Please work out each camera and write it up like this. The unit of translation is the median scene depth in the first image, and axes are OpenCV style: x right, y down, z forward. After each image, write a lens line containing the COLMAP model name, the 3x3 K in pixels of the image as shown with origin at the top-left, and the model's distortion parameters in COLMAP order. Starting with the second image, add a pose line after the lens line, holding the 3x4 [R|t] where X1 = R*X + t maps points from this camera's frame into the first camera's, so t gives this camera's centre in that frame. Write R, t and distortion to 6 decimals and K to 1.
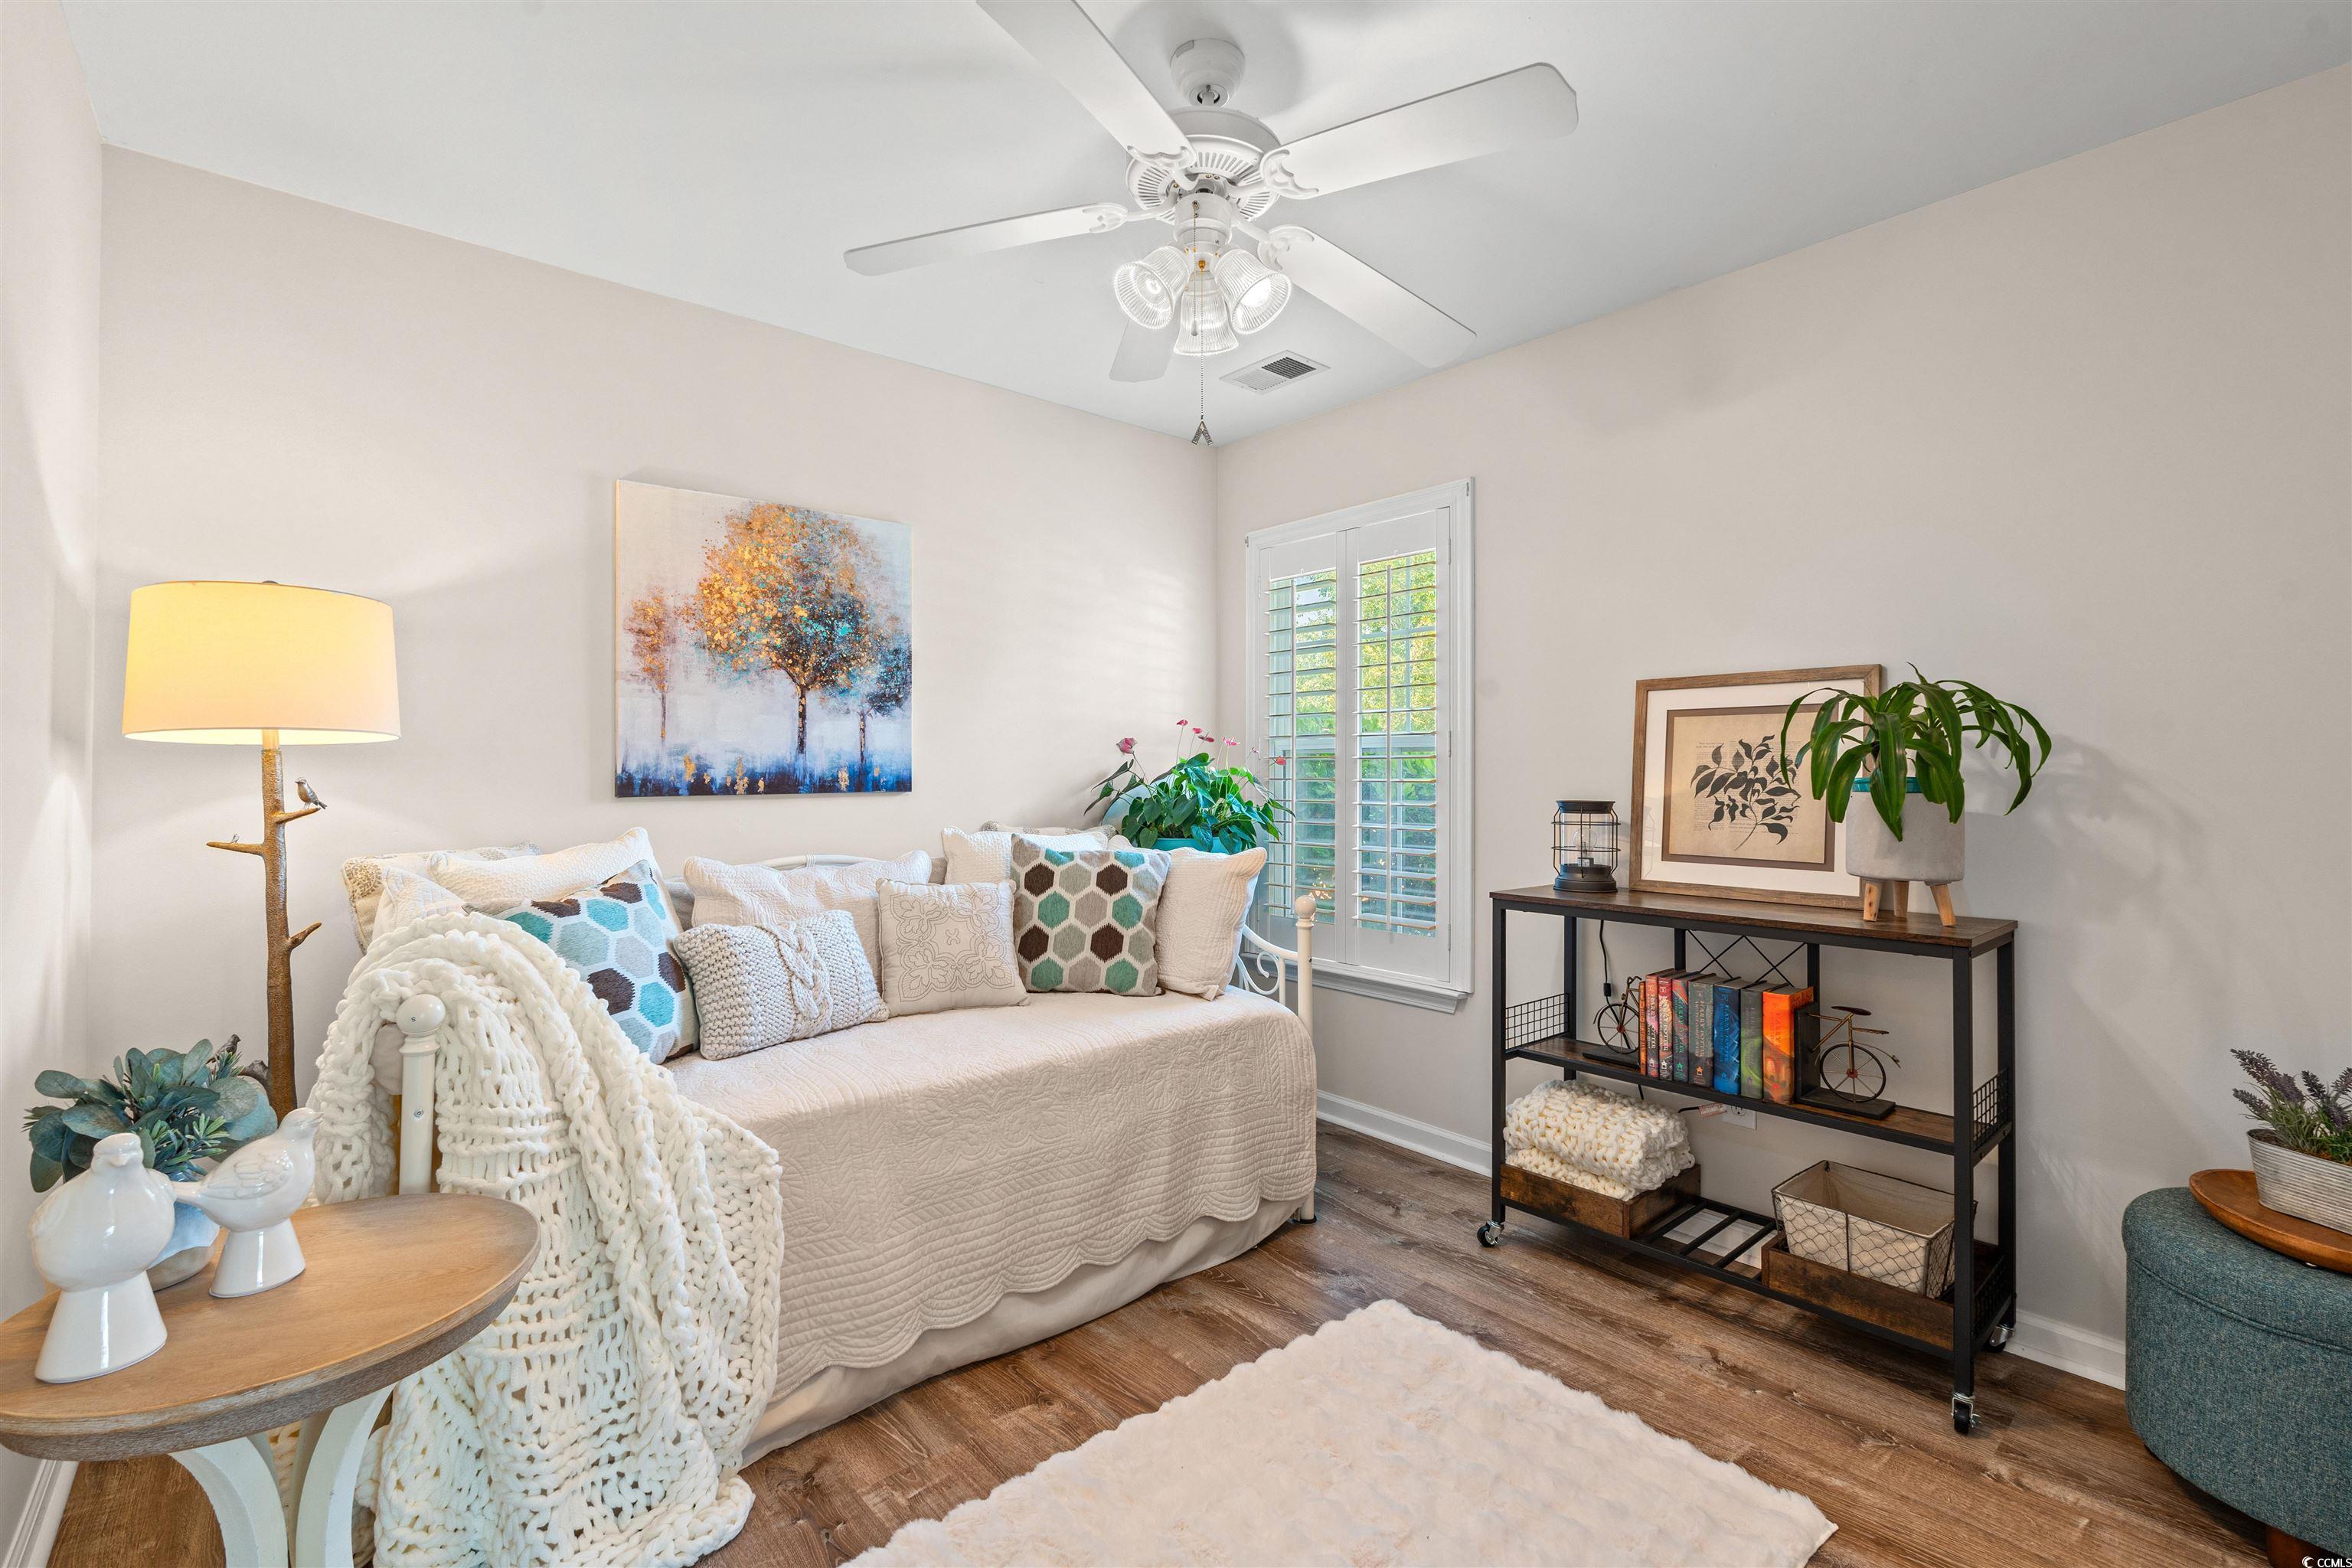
lens RADIAL K [[1040.8, 0, 1190.4], [0, 1040.8, 773.9], [0, 0, 1]] dist [-0.008094, 0.000913]
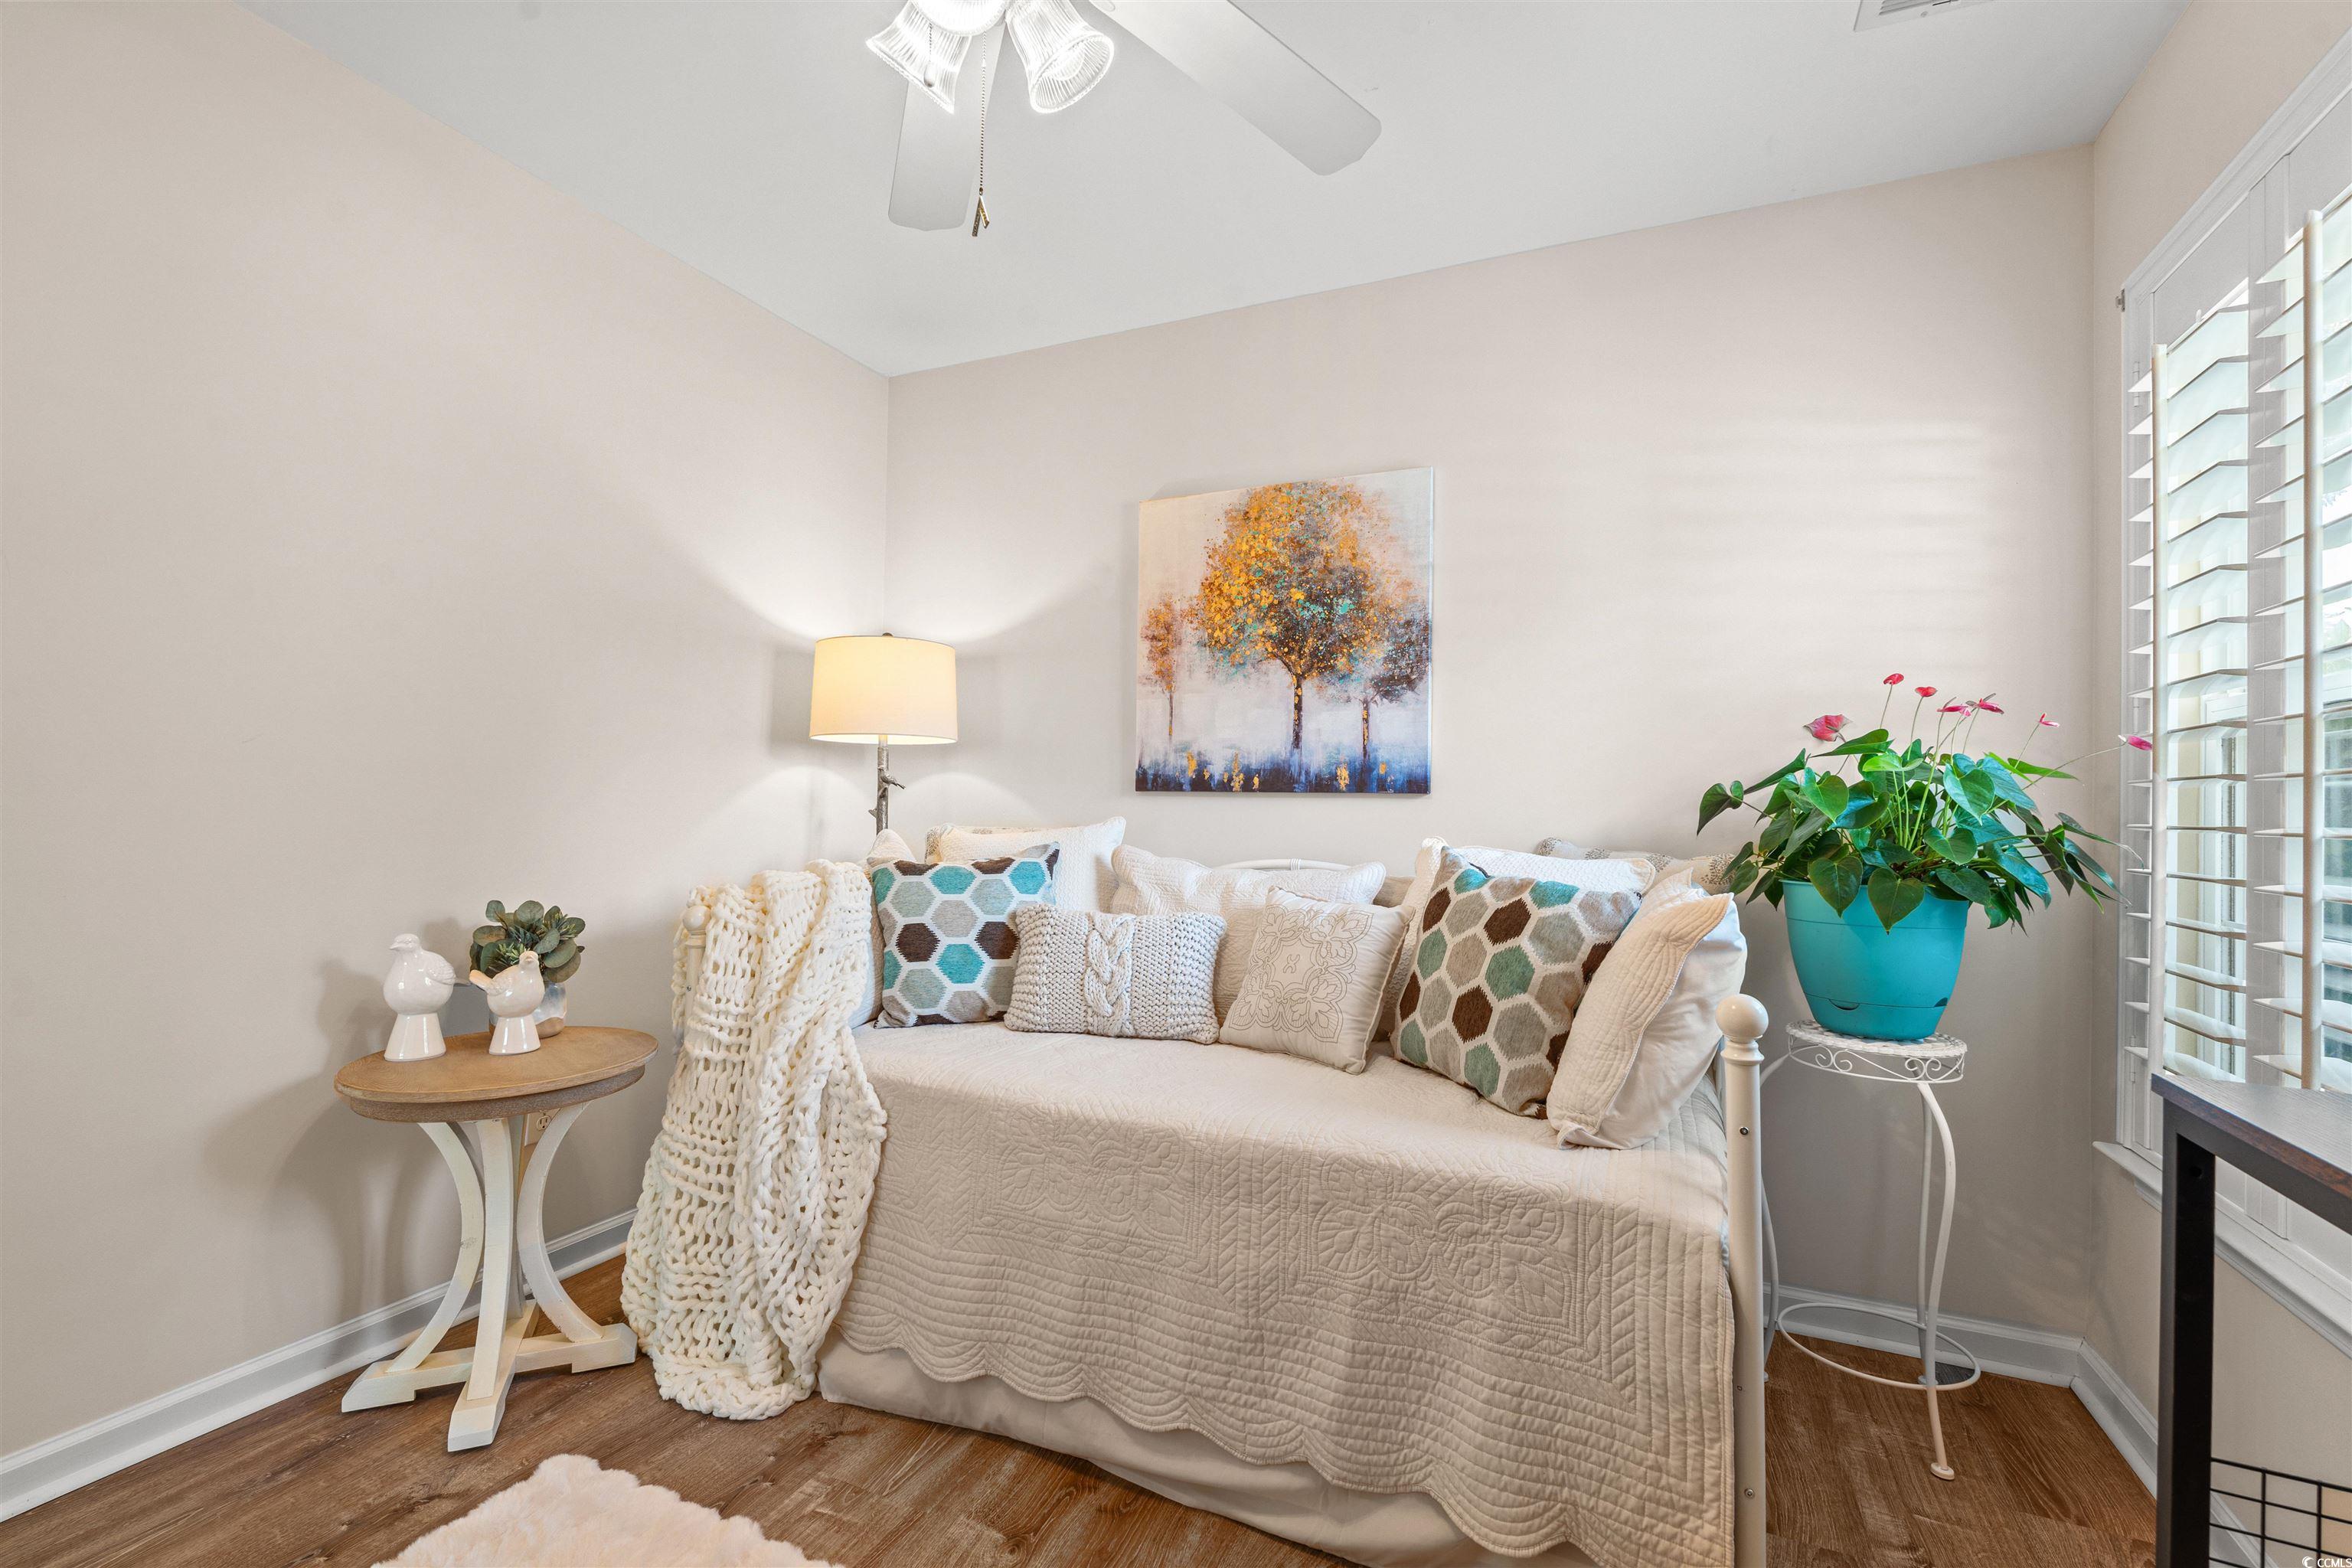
lens RADIAL K [[1040.8, 0, 1176.3], [0, 1040.8, 791.0], [0, 0, 1]] dist [-0.008094, 0.000913]
pose [[0.408072, -0.002349, -0.912947, 0.437554], [-0.022575, 0.999665, -0.012663, 0.033137], [0.912671, 0.025777, 0.407882, 0.549803]]
